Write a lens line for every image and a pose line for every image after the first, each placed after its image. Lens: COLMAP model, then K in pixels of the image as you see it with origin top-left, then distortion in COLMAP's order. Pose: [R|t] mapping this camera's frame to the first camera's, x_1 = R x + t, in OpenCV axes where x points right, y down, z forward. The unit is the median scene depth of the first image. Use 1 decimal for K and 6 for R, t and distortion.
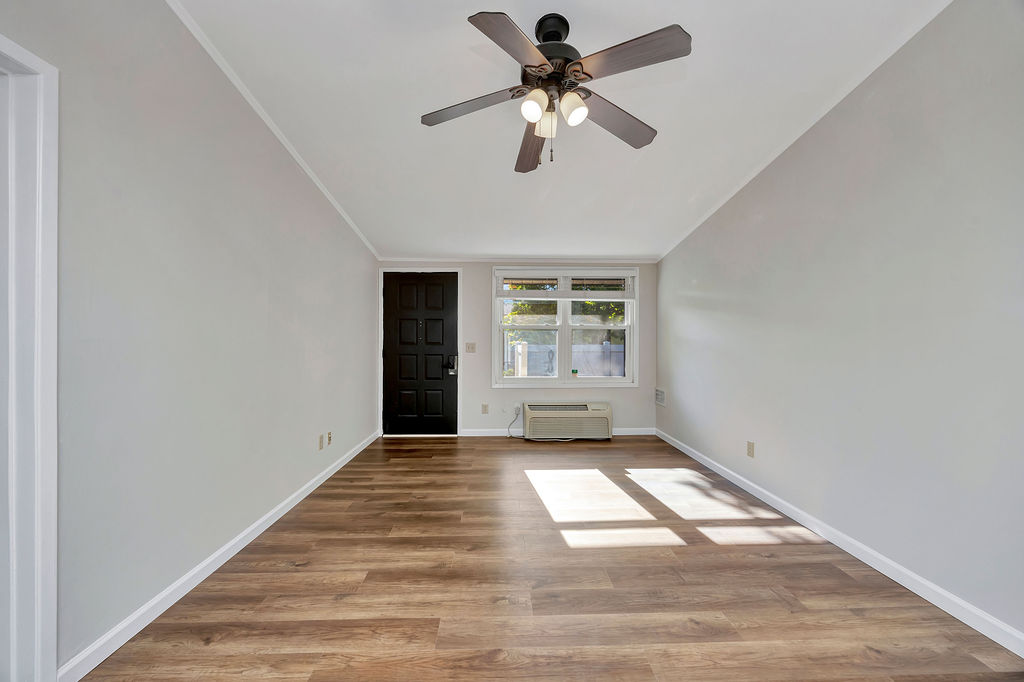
lens RADIAL K [[399.8, 0, 495.7], [0, 399.8, 342.6], [0, 0, 1]] dist [-0.002801, -0.000058]
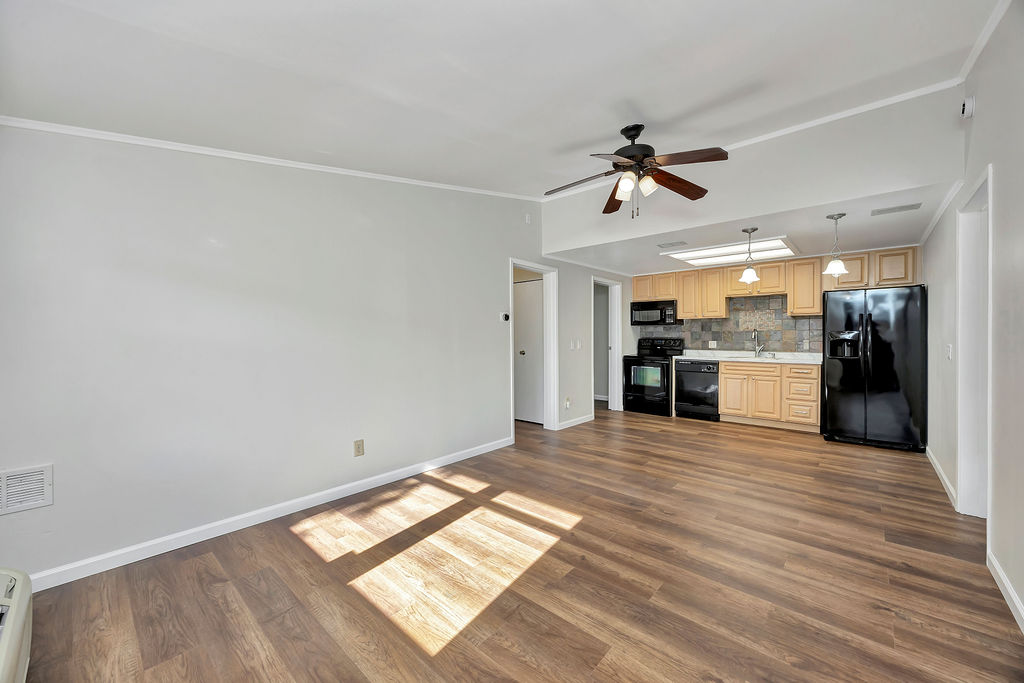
lens RADIAL K [[391.4, 0, 540.2], [0, 391.4, 337.0], [0, 0, 1]] dist [-0.006966, -0.000064]
pose [[-0.786703, 0.005683, 0.617305, -0.278998], [0.010893, 0.999930, 0.004676, -0.004951], [-0.617235, 0.010403, -0.786710, 1.335119]]
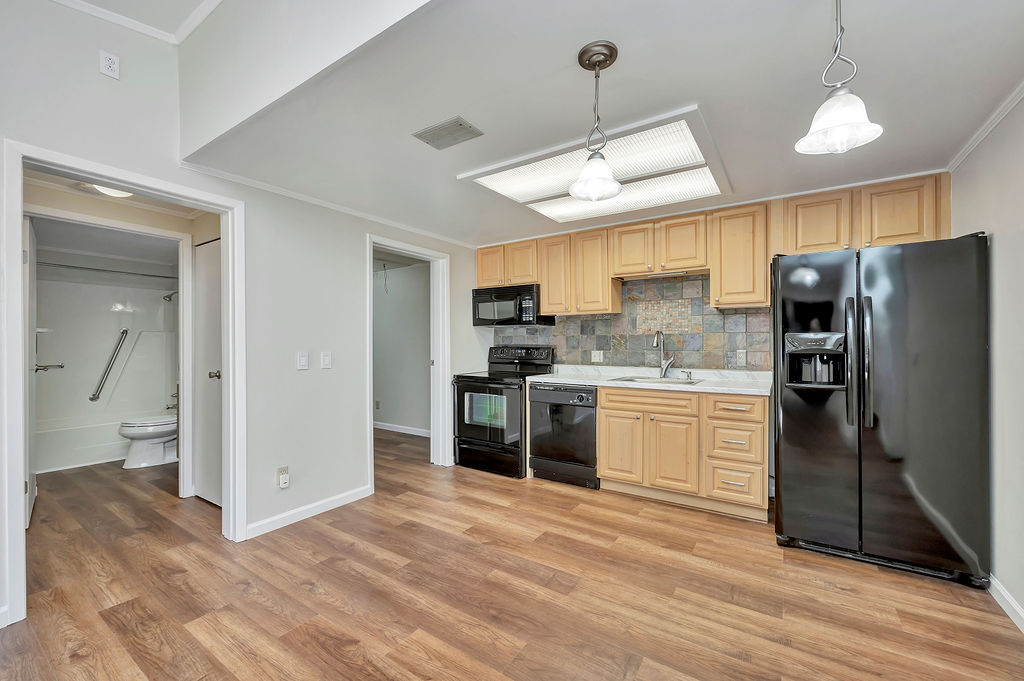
lens RADIAL K [[391.2, 0, 512.0], [0, 391.2, 340.5], [0, 0, 1]] dist [-0.007952, 0.000033]
pose [[-0.831209, 0.011227, 0.555847, -0.208502], [0.010843, 0.999933, -0.003982, 0.003630], [-0.555855, 0.002717, -0.831275, 0.439522]]
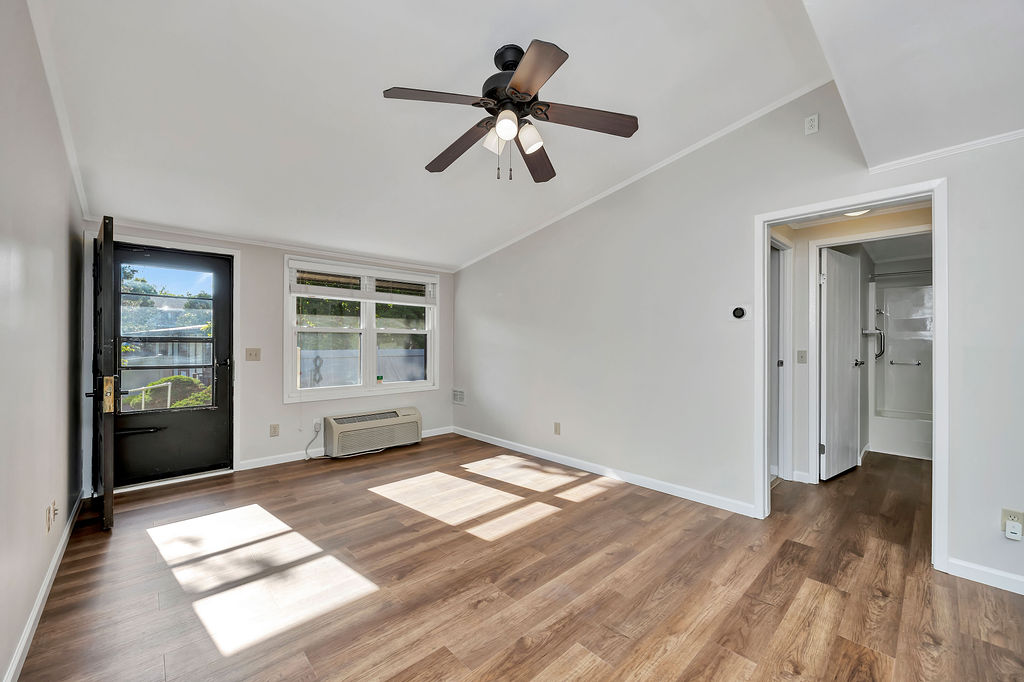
lens RADIAL K [[418.1, 0, 507.1], [0, 418.1, 341.7], [0, 0, 1]] dist [-0.001775, -0.000180]
pose [[0.736861, 0.004553, 0.676029, -0.358036], [0.005583, 0.999902, -0.012820, 0.001990], [-0.676021, 0.013221, 0.736764, 0.097011]]
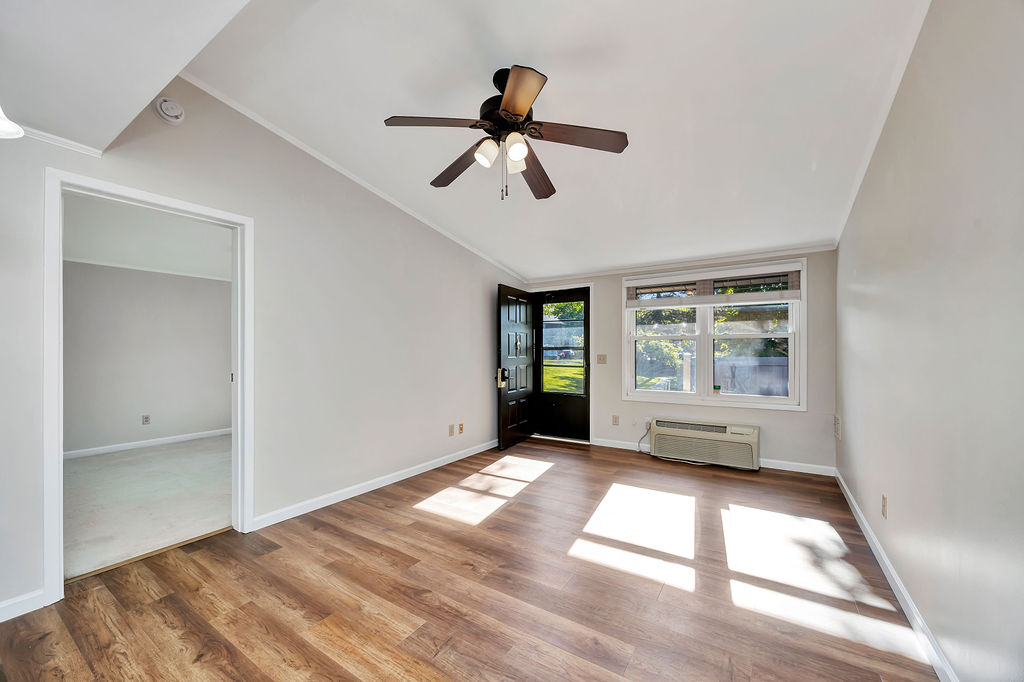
lens RADIAL K [[392.9, 0, 497.8], [0, 392.9, 351.0], [0, 0, 1]] dist [-0.001468, 0.000033]
pose [[0.814845, -0.002900, -0.579672, 0.436304], [-0.001091, 0.999978, -0.006537, -0.001324], [0.579678, 0.005959, 0.814824, 0.038734]]
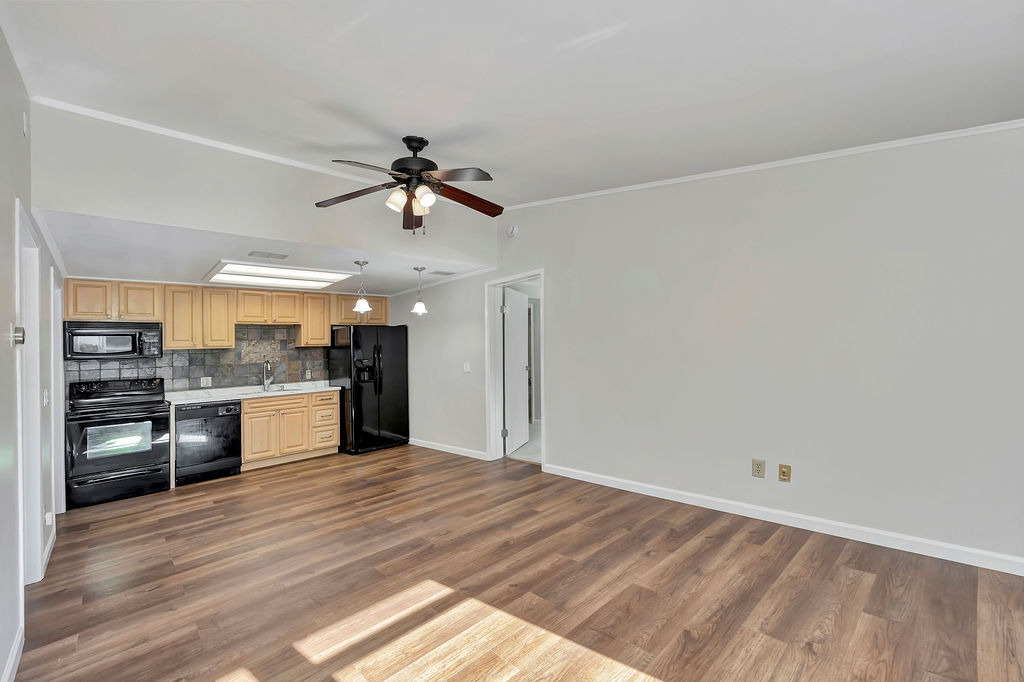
lens RADIAL K [[405.2, 0, 514.2], [0, 405.2, 334.8], [0, 0, 1]] dist [0.002238, 0.000047]
pose [[-0.715865, 0.008669, -0.698185, 0.486937], [0.050578, 0.997940, -0.039468, -0.010125], [0.696405, -0.063567, -0.714828, 1.278599]]
